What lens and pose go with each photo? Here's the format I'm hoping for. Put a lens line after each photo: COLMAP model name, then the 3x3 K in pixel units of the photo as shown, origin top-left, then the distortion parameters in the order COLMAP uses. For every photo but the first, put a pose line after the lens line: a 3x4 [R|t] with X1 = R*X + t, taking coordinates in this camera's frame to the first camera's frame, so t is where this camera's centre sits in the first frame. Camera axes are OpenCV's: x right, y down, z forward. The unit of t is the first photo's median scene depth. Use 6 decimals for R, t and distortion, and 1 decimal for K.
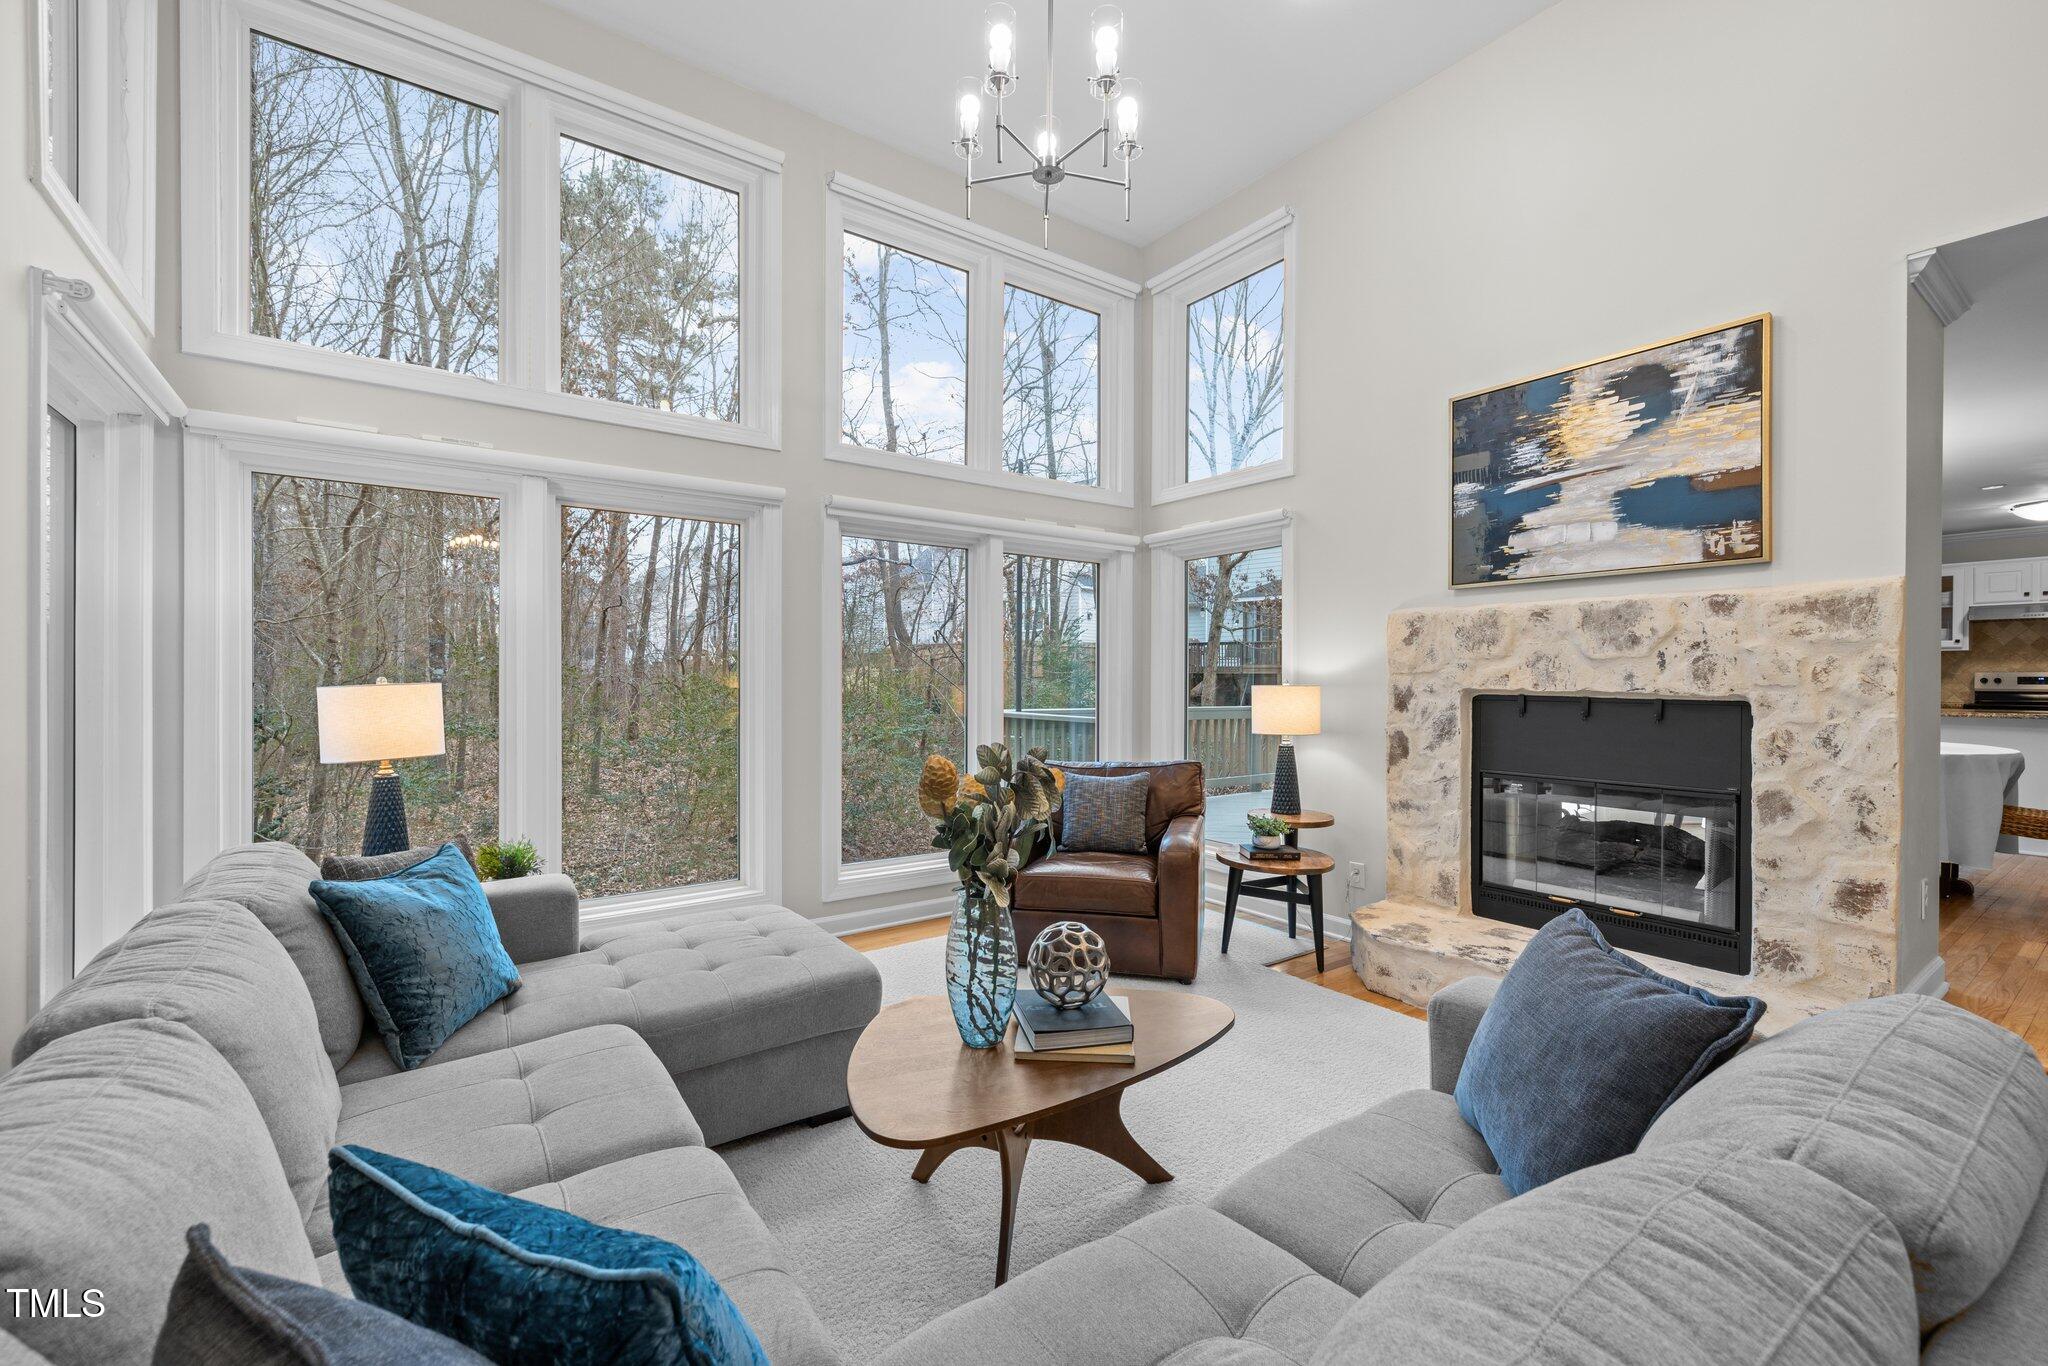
lens RADIAL K [[857.0, 0, 1021.0], [0, 857.0, 682.2], [0, 0, 1]] dist [0.000935, 0.000669]
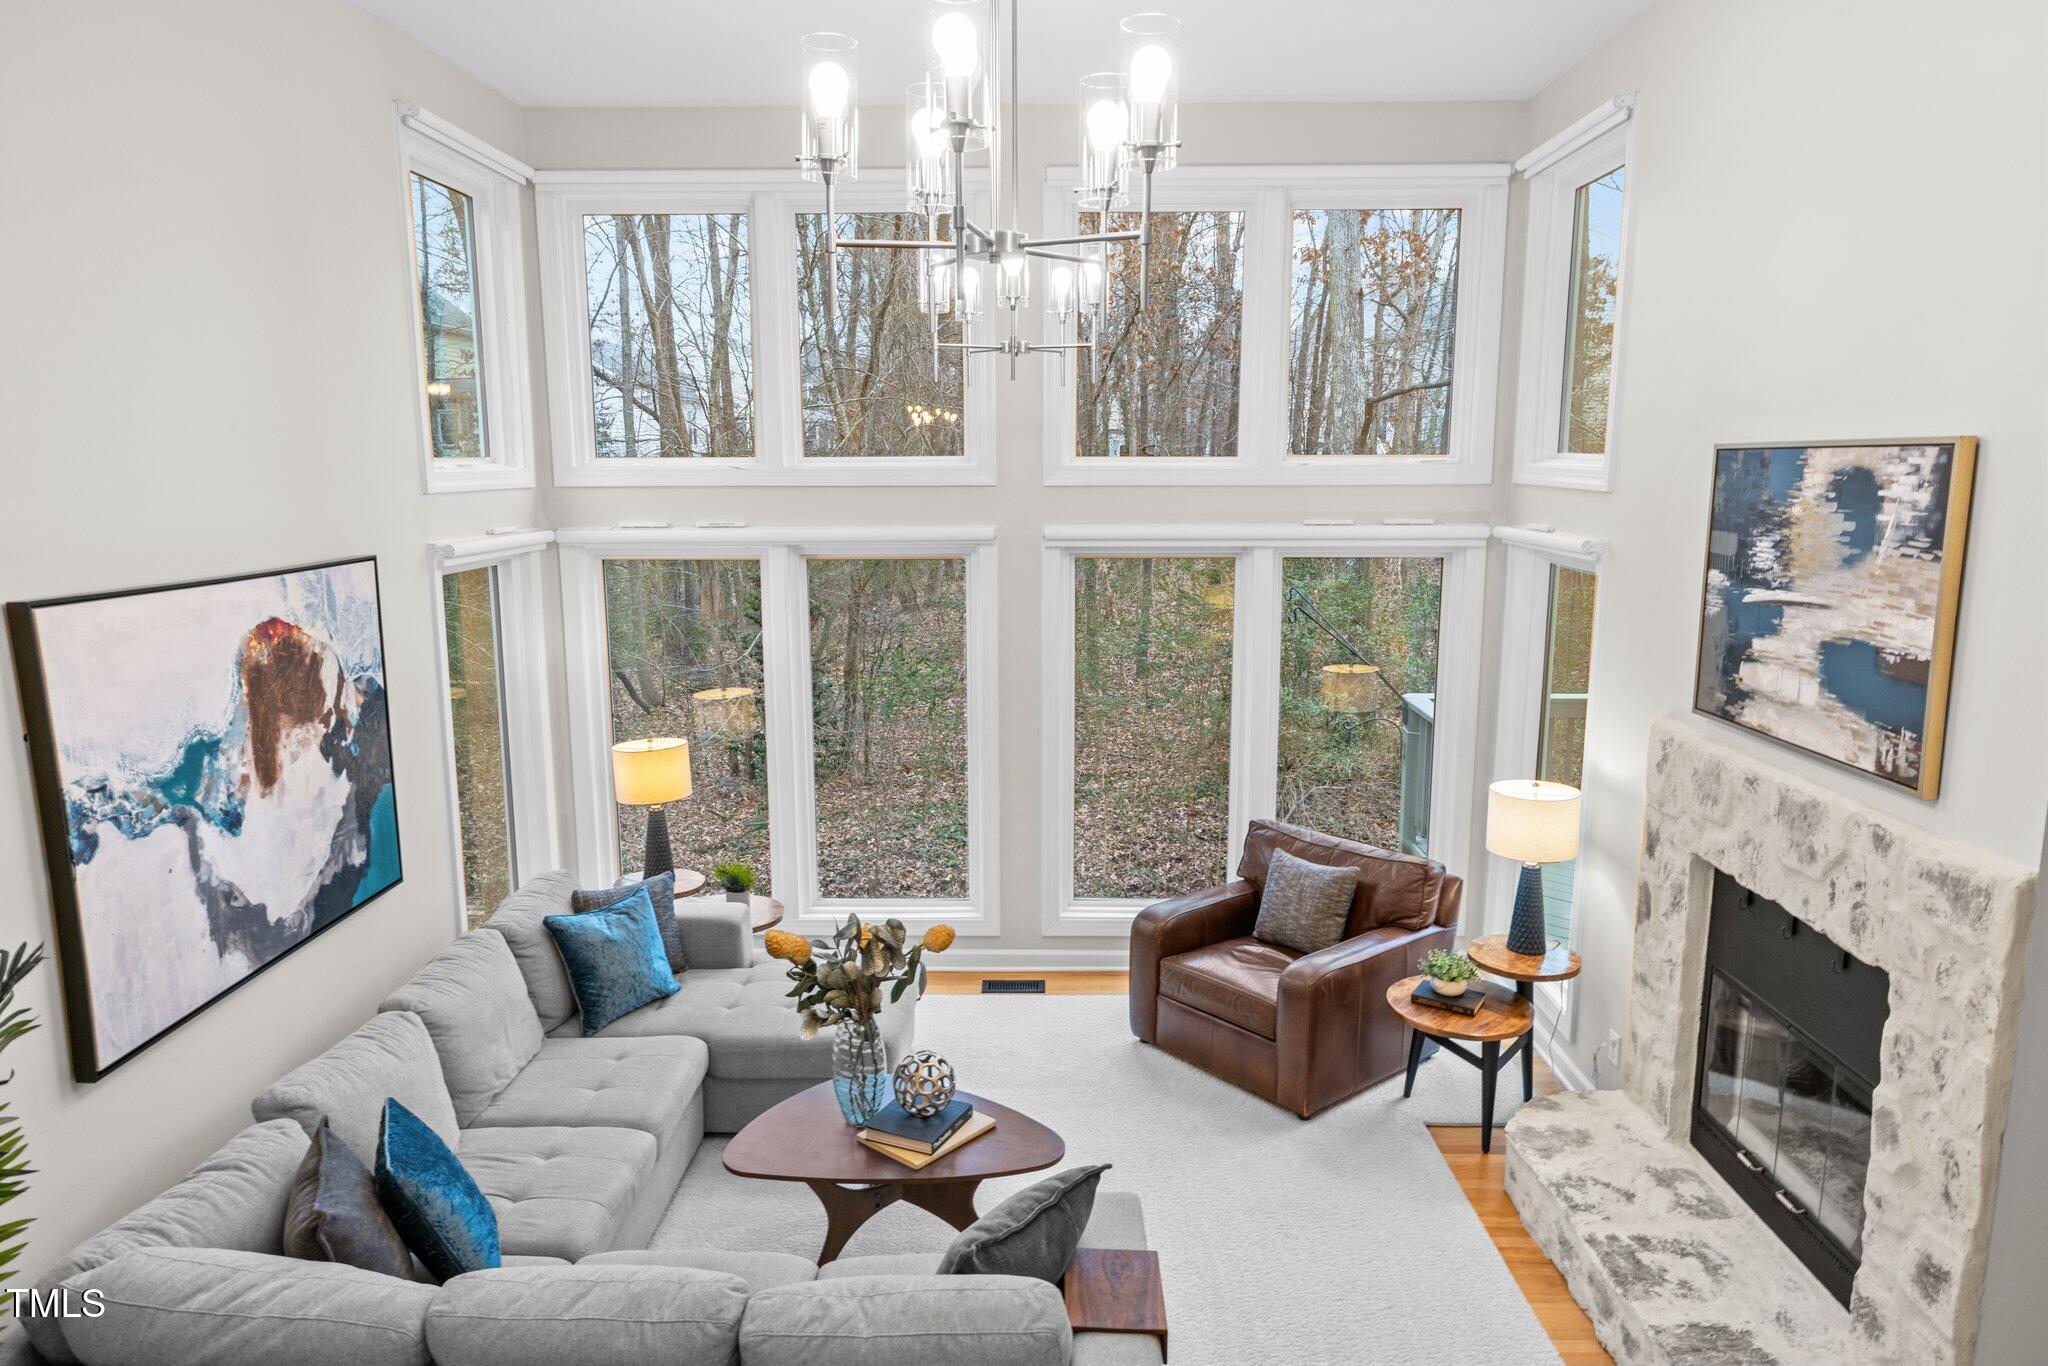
lens RADIAL K [[1309.6, 0, 1018.1], [0, 1309.6, 681.6], [0, 0, 1]] dist [-0.003271, -0.001657]
pose [[0.800105, 0.093185, -0.592578, 0.774348], [0.005502, 0.986679, 0.162588, -0.352288], [0.599835, -0.133348, 0.788934, -0.225077]]
